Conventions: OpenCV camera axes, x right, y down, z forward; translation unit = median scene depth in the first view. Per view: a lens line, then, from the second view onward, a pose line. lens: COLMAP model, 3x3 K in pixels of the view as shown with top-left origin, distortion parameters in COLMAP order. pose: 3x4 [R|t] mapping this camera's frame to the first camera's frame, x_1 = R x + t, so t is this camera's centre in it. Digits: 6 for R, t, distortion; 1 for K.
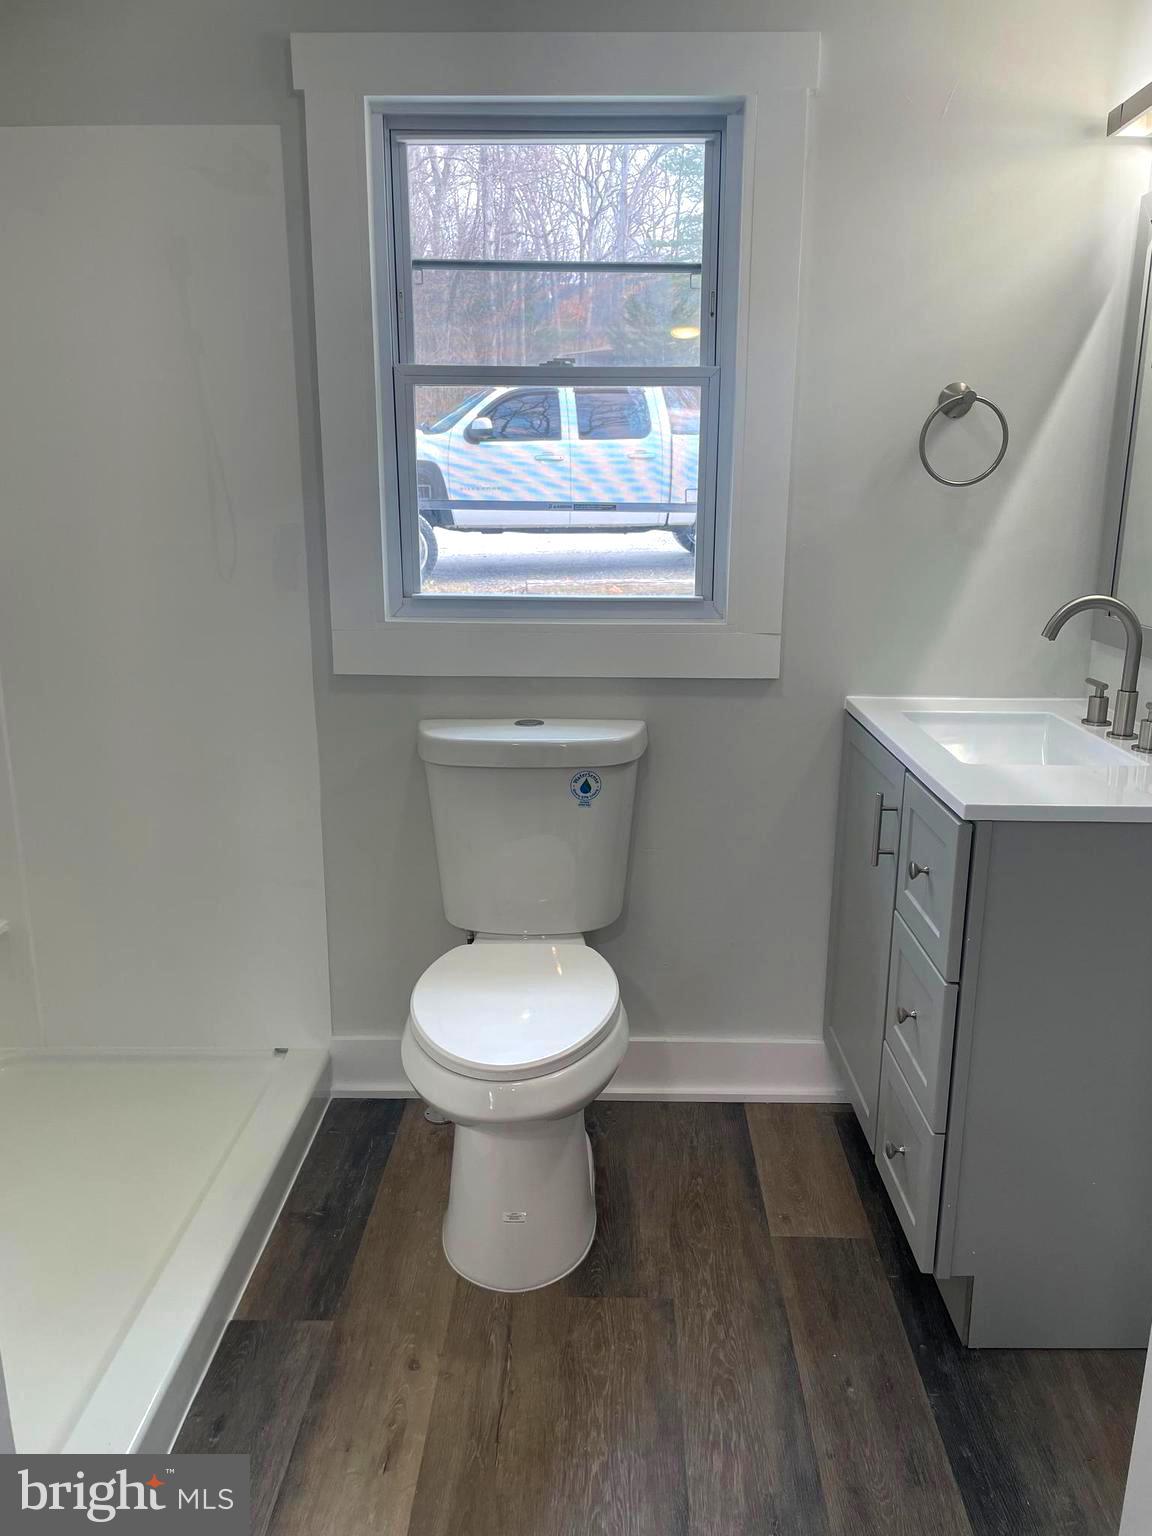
lens RADIAL K [[1170.7, 0, 575.2], [0, 1170.7, 772.8], [0, 0, 1]] dist [0.111498, -0.136611]
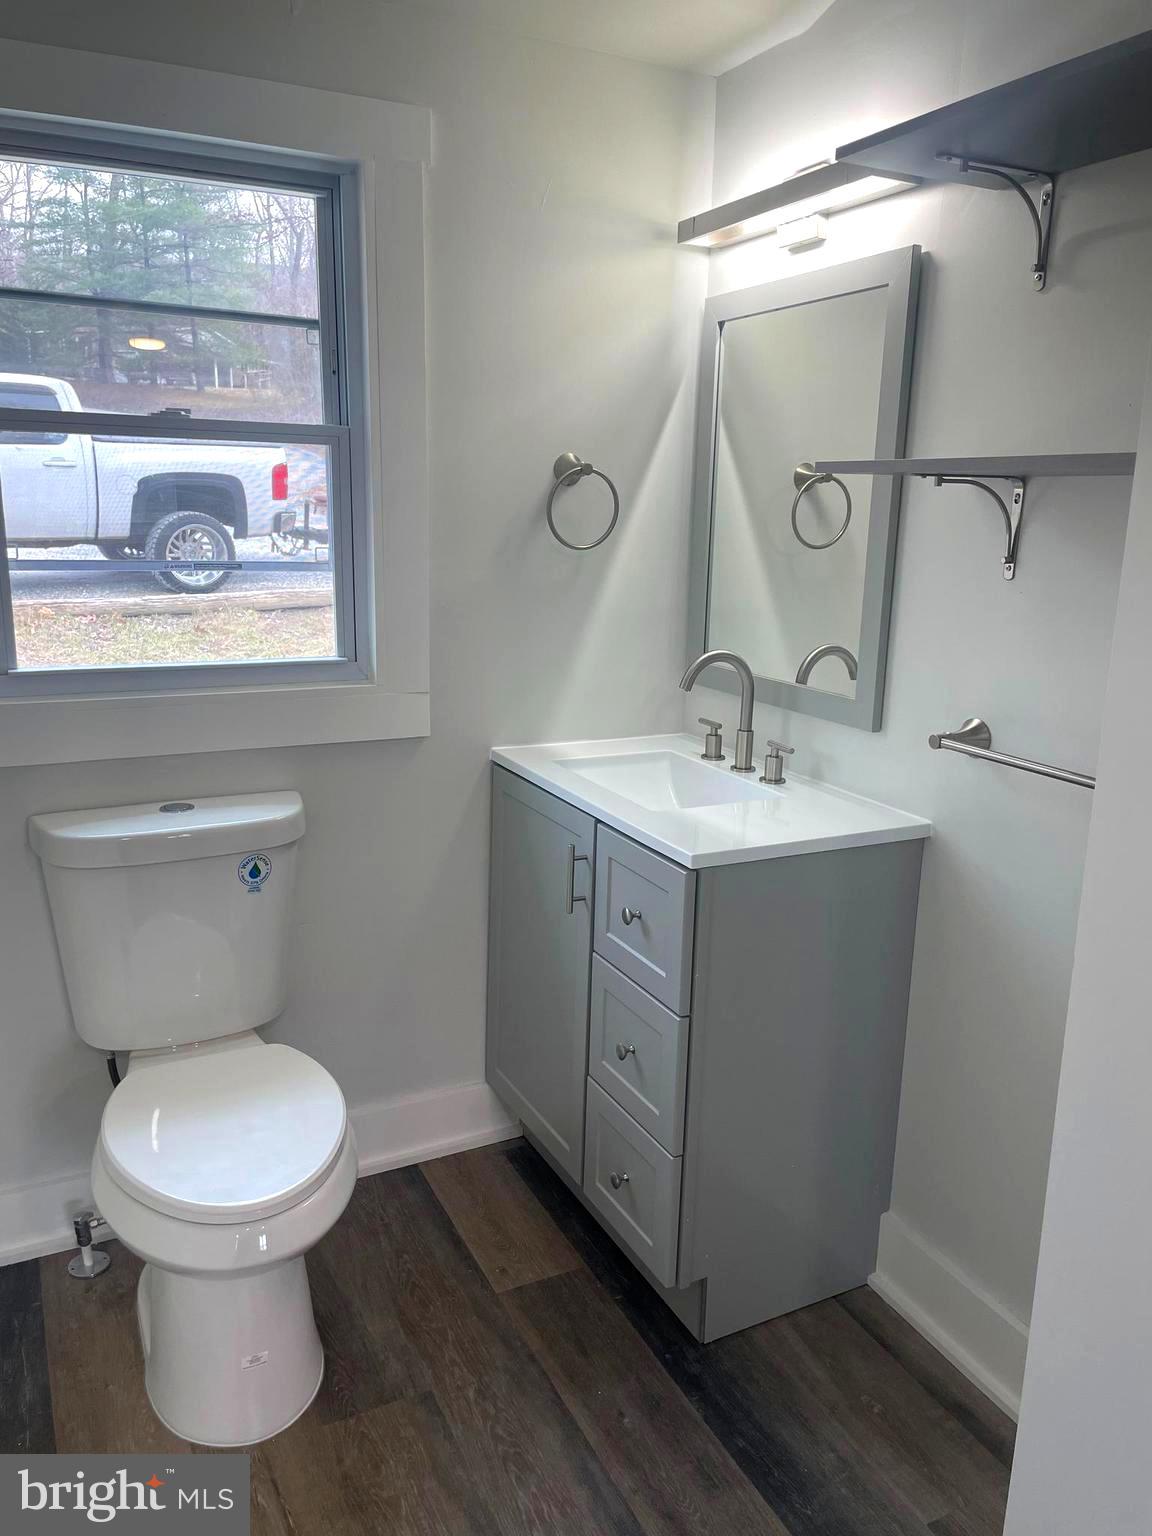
lens RADIAL K [[1173.2, 0, 580.1], [0, 1173.2, 763.9], [0, 0, 1]] dist [0.099296, -0.138712]
pose [[0.884584, -0.090603, 0.457496, -0.193001], [0.096664, 0.995265, 0.010200, -0.060126], [-0.456254, 0.035201, 0.889153, 0.055279]]
